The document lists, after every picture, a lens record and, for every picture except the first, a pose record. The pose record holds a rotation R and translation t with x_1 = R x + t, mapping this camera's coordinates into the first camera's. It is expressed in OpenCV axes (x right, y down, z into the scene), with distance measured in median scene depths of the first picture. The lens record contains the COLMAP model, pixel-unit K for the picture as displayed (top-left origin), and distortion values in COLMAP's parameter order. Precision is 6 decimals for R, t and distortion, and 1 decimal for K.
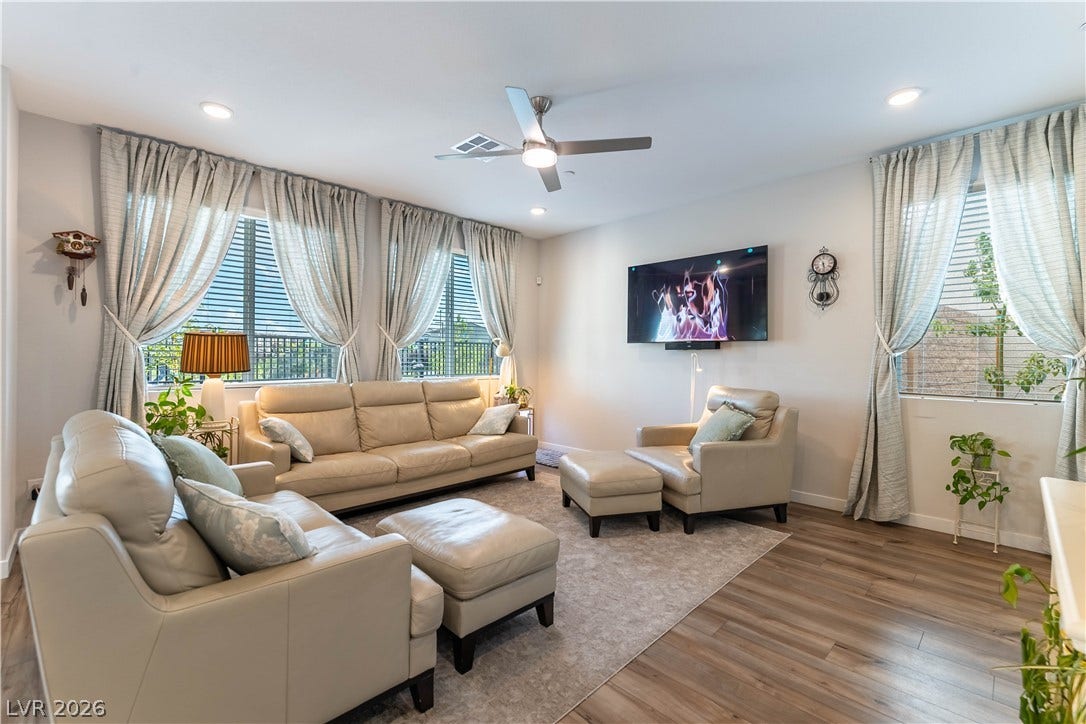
lens RADIAL K [[472.9, 0, 547.8], [0, 472.9, 347.6], [0, 0, 1]] dist [-0.000744, -0.000291]
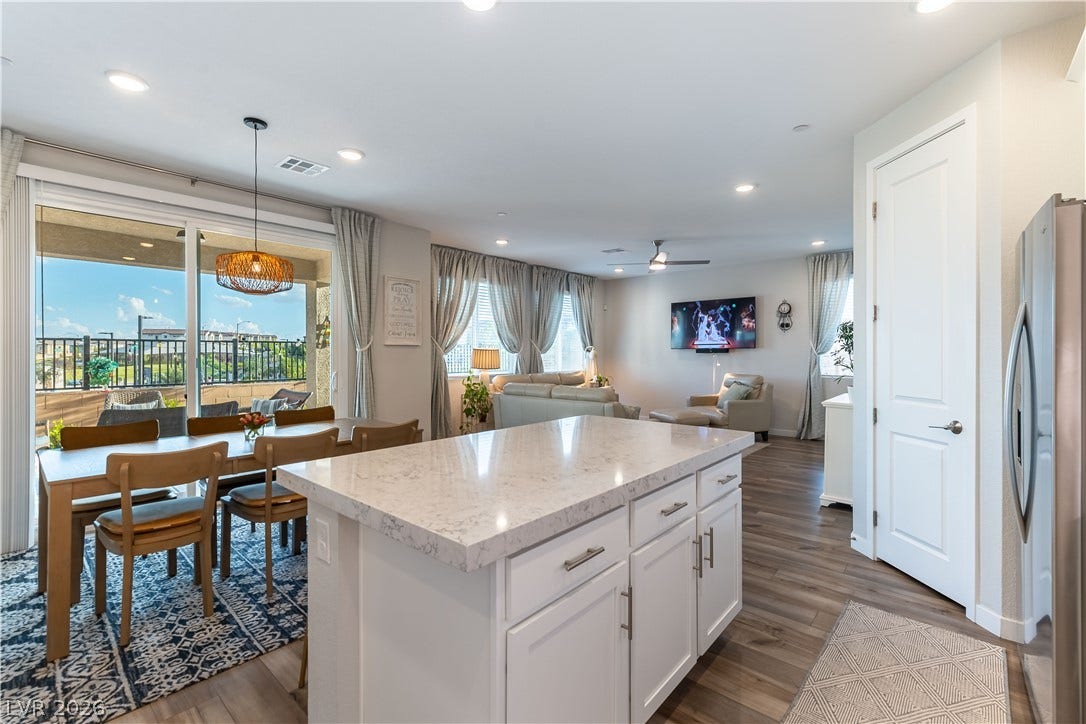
lens RADIAL K [[488.5, 0, 549.2], [0, 488.5, 344.9], [0, 0, 1]] dist [0.000108, -0.000043]
pose [[0.996479, -0.009959, 0.083248, -0.537906], [0.009686, 0.999946, 0.003683, -0.045633], [-0.083280, -0.002864, 0.996522, -0.901682]]
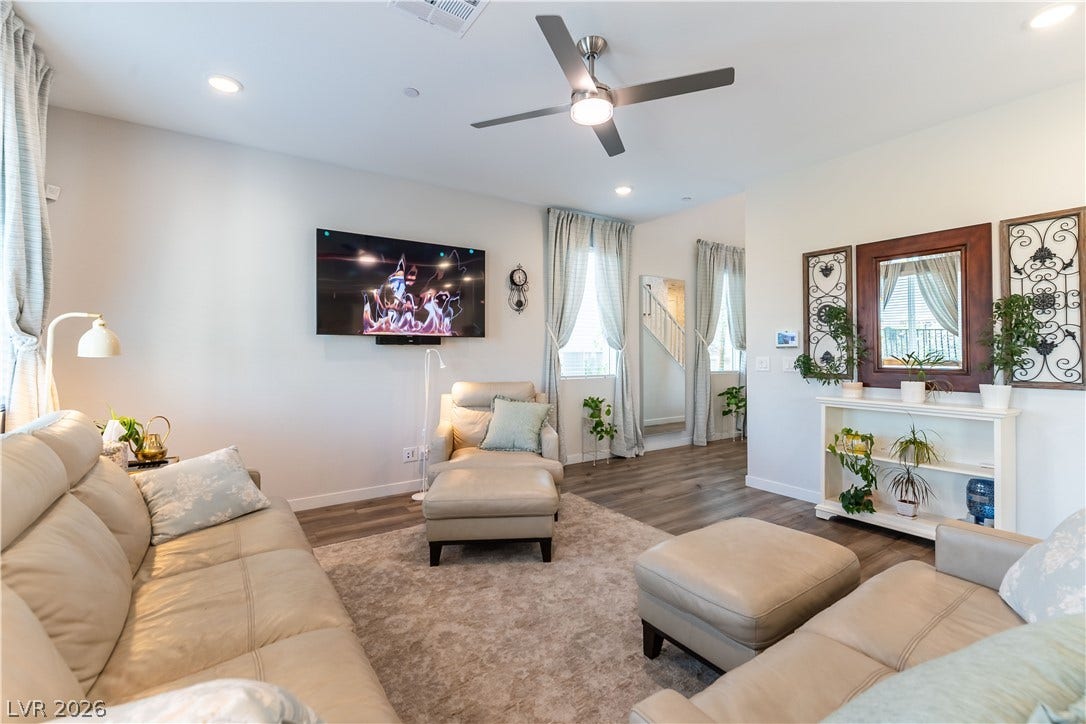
lens RADIAL K [[472.9, 0, 547.8], [0, 472.9, 347.6], [0, 0, 1]] dist [-0.000744, -0.000291]
pose [[0.175545, 0.001908, 0.984470, -0.633128], [-0.012549, 0.999921, 0.000300, 0.006542], [-0.984391, -0.012407, 0.175555, 0.712505]]
